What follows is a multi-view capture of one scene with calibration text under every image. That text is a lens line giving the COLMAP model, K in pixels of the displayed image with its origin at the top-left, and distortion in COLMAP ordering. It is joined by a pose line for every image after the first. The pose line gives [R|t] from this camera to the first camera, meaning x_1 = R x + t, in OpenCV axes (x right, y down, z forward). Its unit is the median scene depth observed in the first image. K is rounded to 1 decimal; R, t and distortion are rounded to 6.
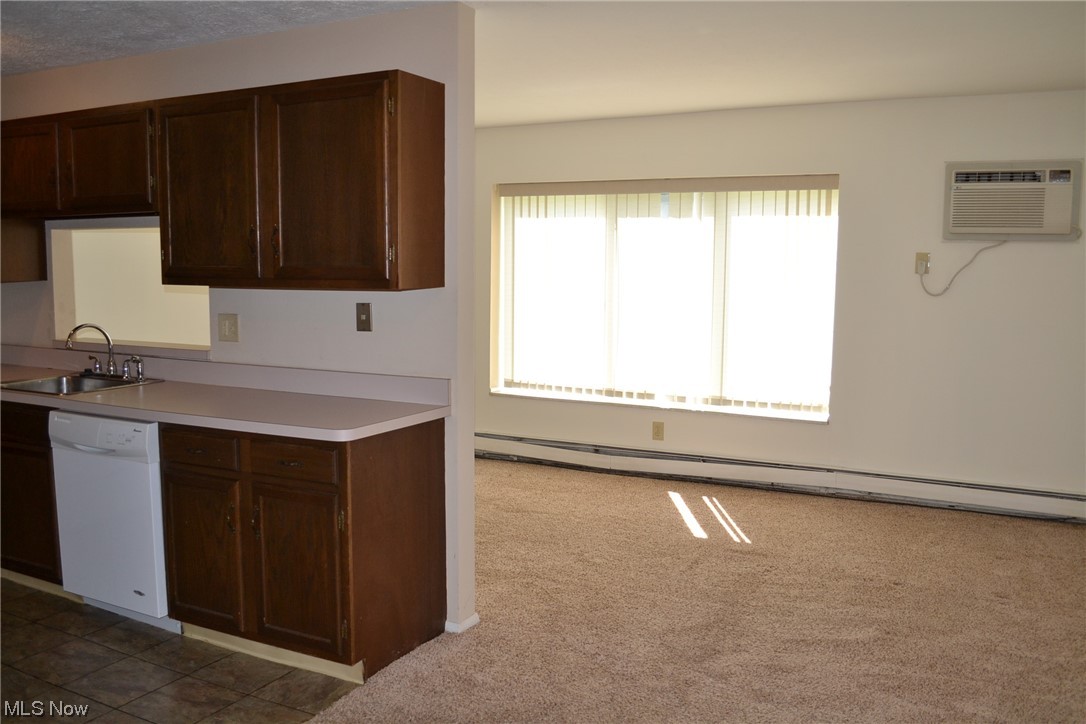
lens RADIAL K [[928.4, 0, 543.0], [0, 928.4, 362.0], [0, 0, 1]] dist [-0.076334, 0.003488]
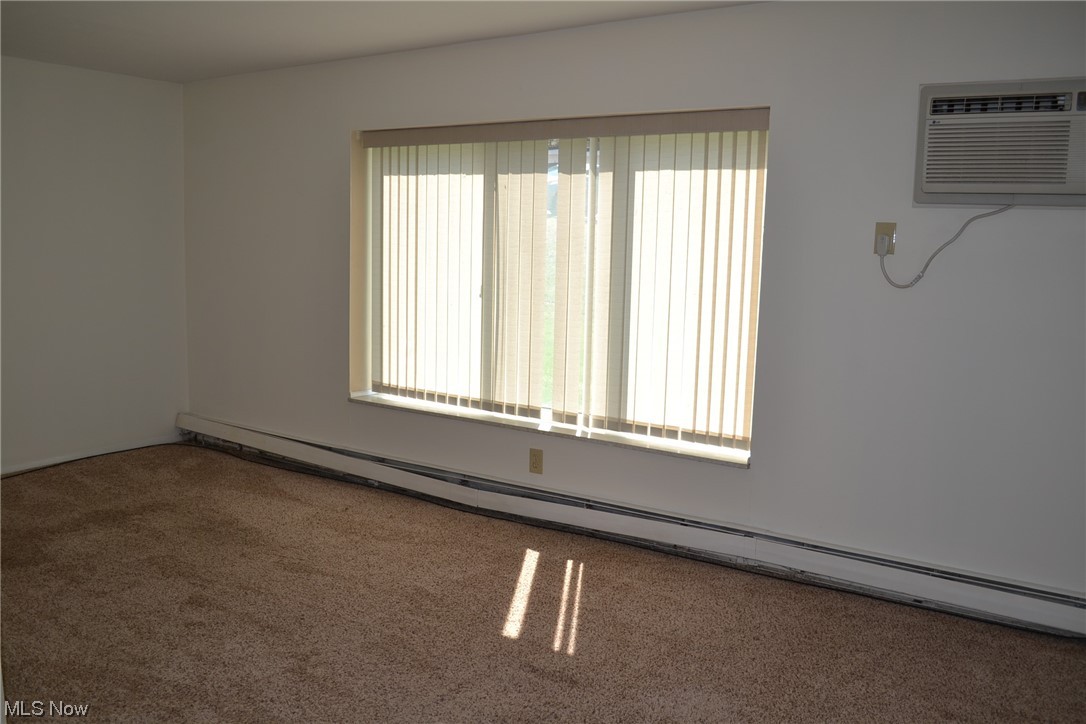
lens RADIAL K [[928.4, 0, 543.0], [0, 928.4, 362.0], [0, 0, 1]] dist [-0.076334, 0.003488]
pose [[0.992966, 0.031049, -0.114256, 0.227742], [-0.028457, 0.999301, 0.024249, -0.024880], [0.114929, -0.020827, 0.993155, 0.283283]]
